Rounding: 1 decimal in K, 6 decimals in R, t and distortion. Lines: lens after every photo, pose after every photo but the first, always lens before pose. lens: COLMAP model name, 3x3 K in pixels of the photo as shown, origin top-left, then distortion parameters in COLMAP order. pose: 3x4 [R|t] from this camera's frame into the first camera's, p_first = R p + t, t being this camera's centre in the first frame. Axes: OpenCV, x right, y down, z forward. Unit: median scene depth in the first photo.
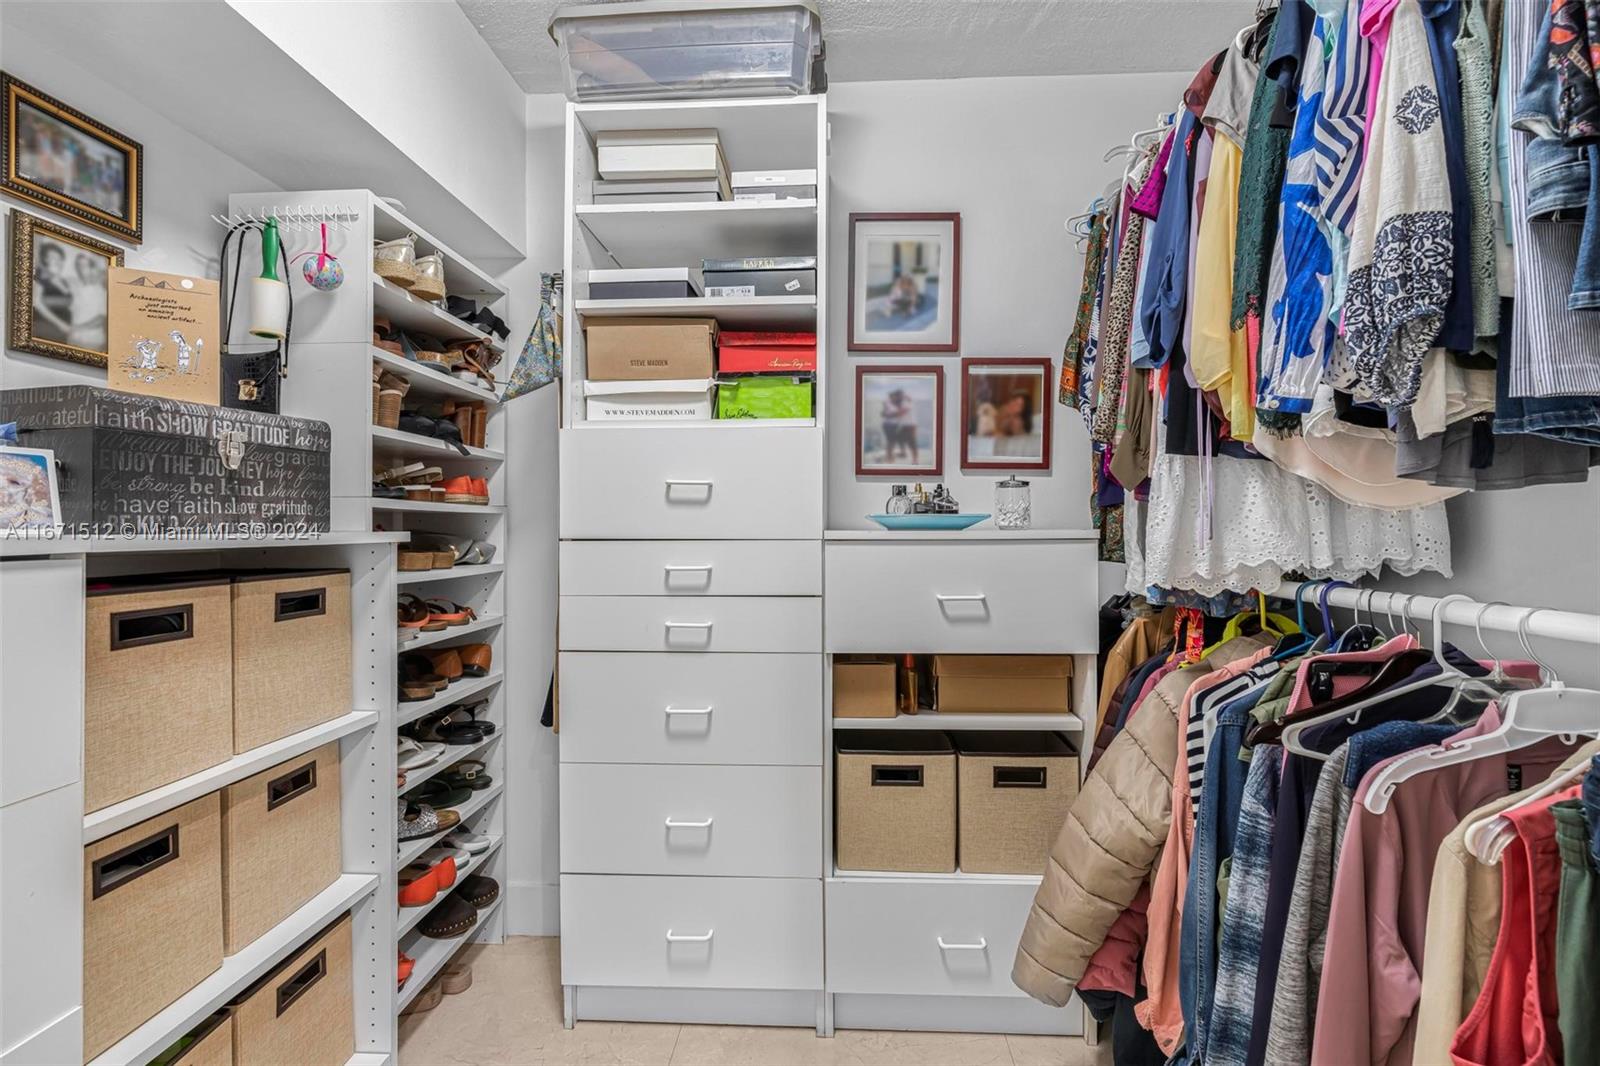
lens RADIAL K [[731.1, 0, 802.2], [0, 731.1, 527.2], [0, 0, 1]] dist [-0.005519, 0.001921]
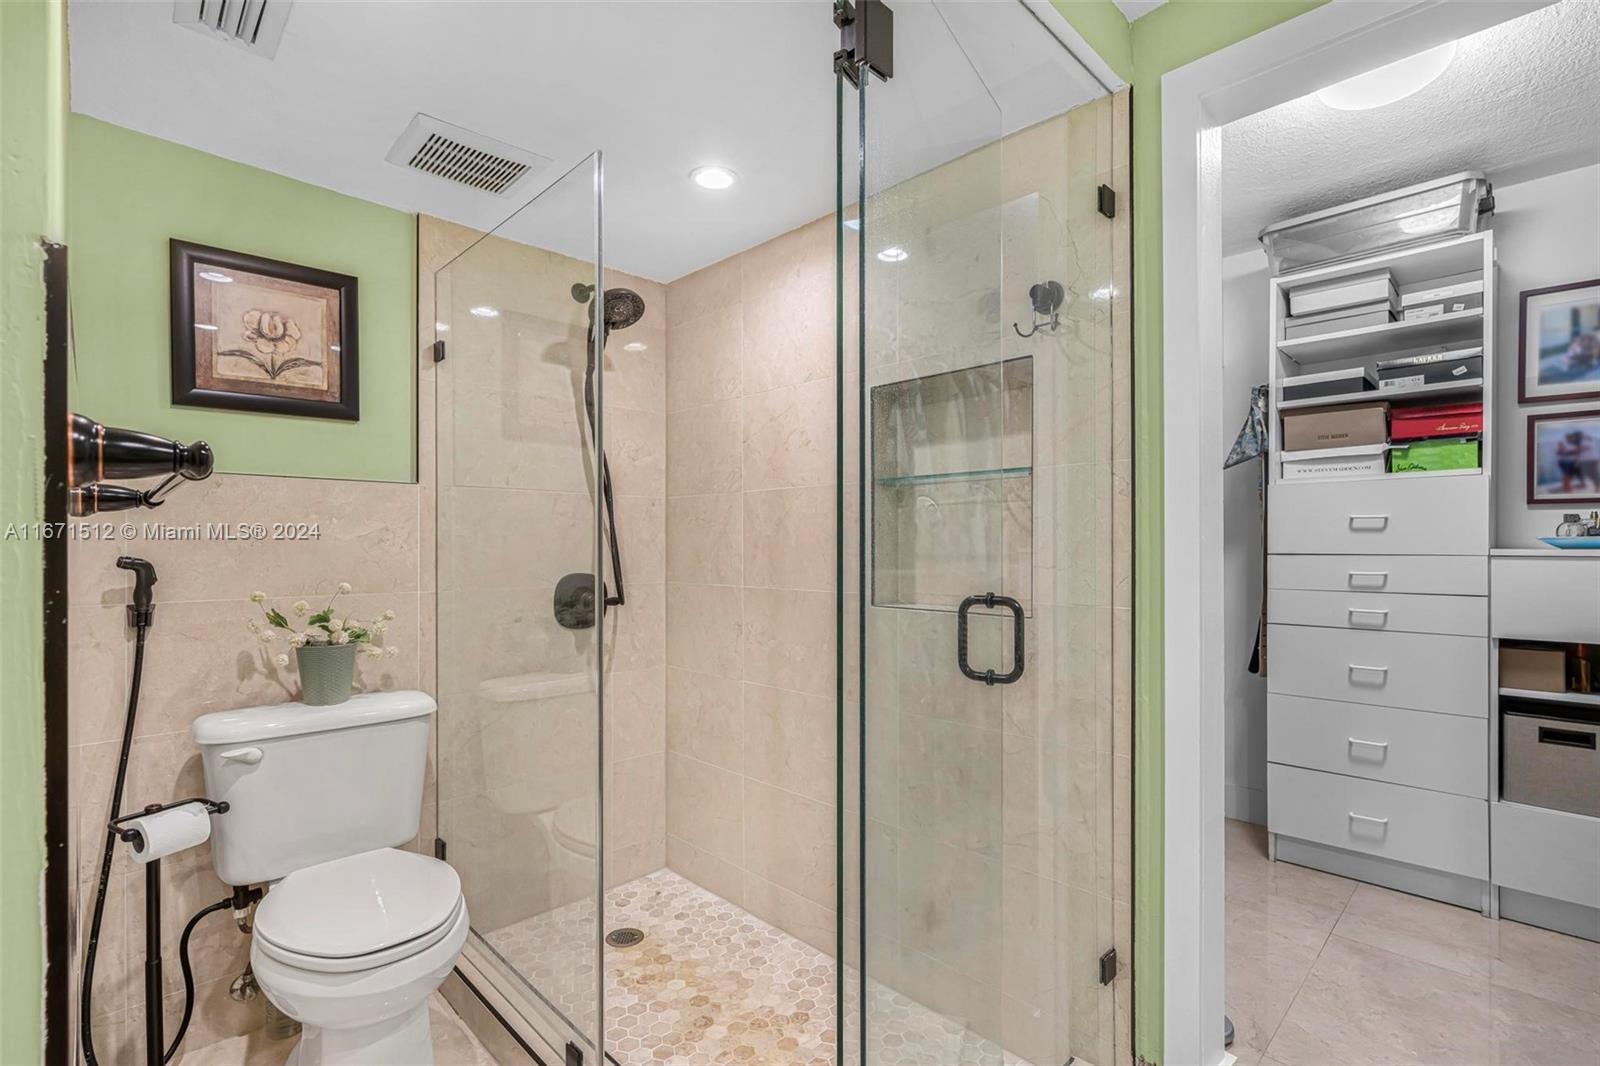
lens RADIAL K [[731.1, 0, 812.4], [0, 731.1, 543.5], [0, 0, 1]] dist [-0.005519, 0.001921]
pose [[0.747448, 0.001396, -0.664319, -0.012284], [-0.002712, 0.999996, -0.000950, -0.001352], [0.664315, 0.002512, 0.747449, -0.831314]]
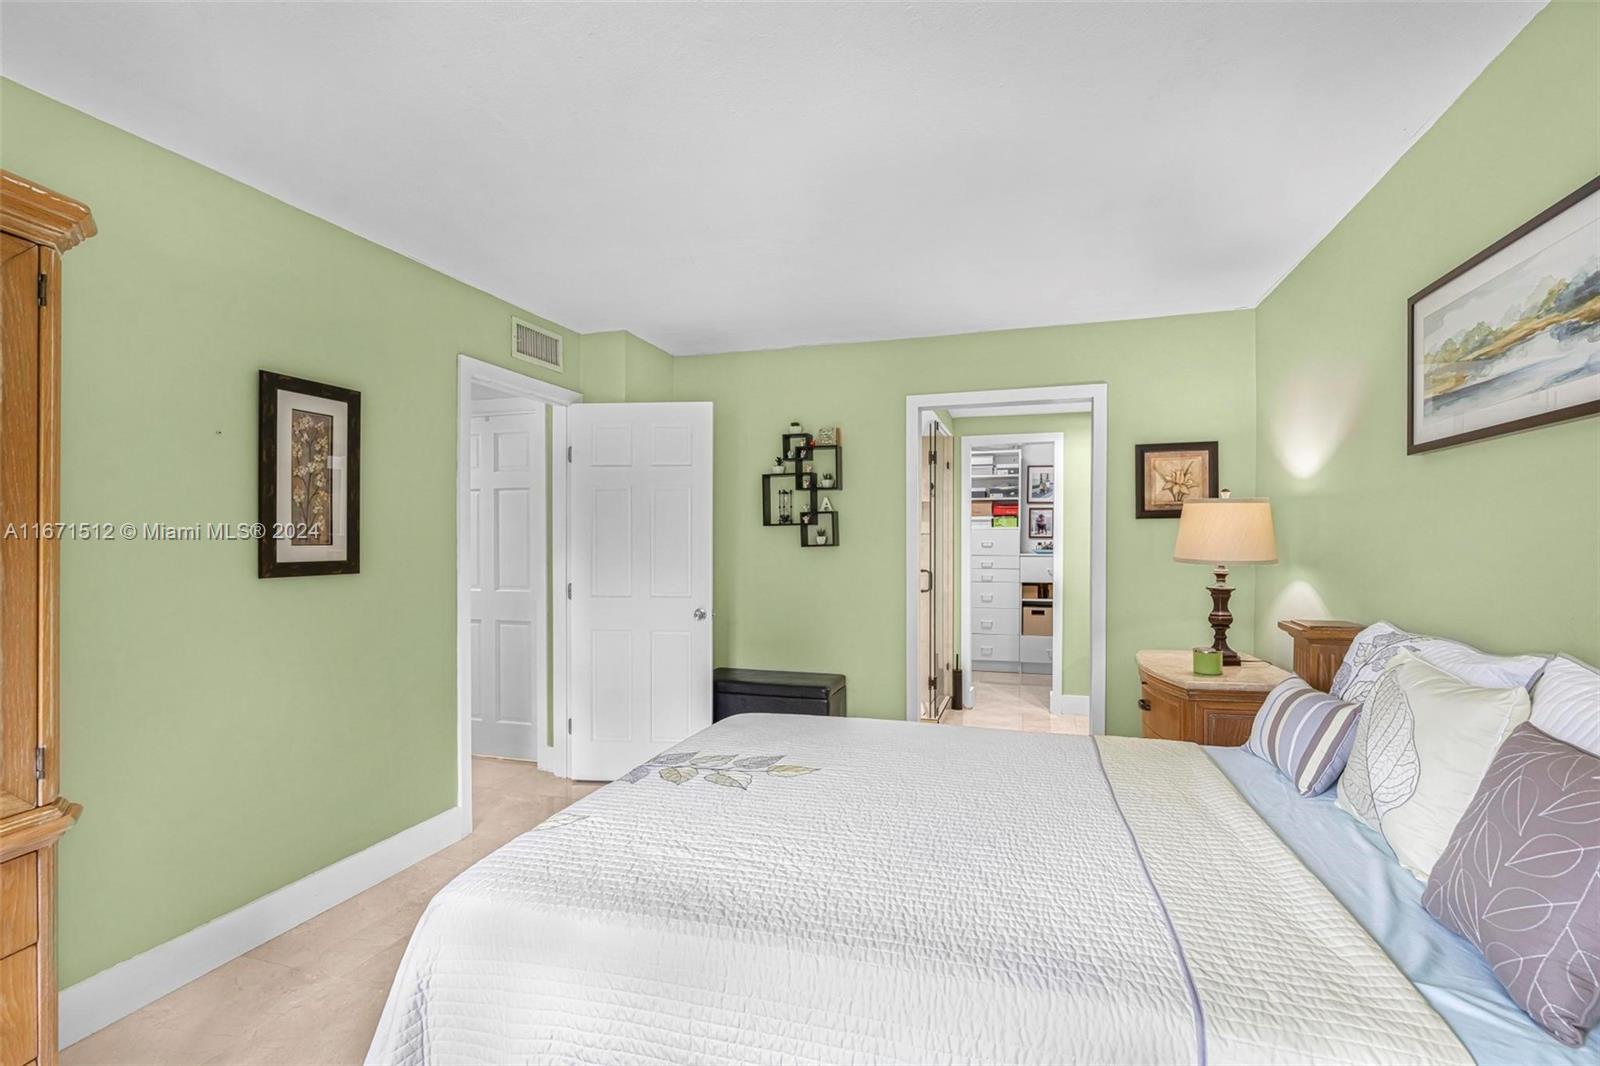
lens RADIAL K [[731.1, 0, 806.5], [0, 731.1, 543.5], [0, 0, 1]] dist [-0.005519, 0.001921]
pose [[0.971084, 0.004553, -0.238694, -0.153432], [-0.004259, 0.999989, 0.001747, -0.052857], [0.238700, -0.000680, 0.971093, -3.233769]]
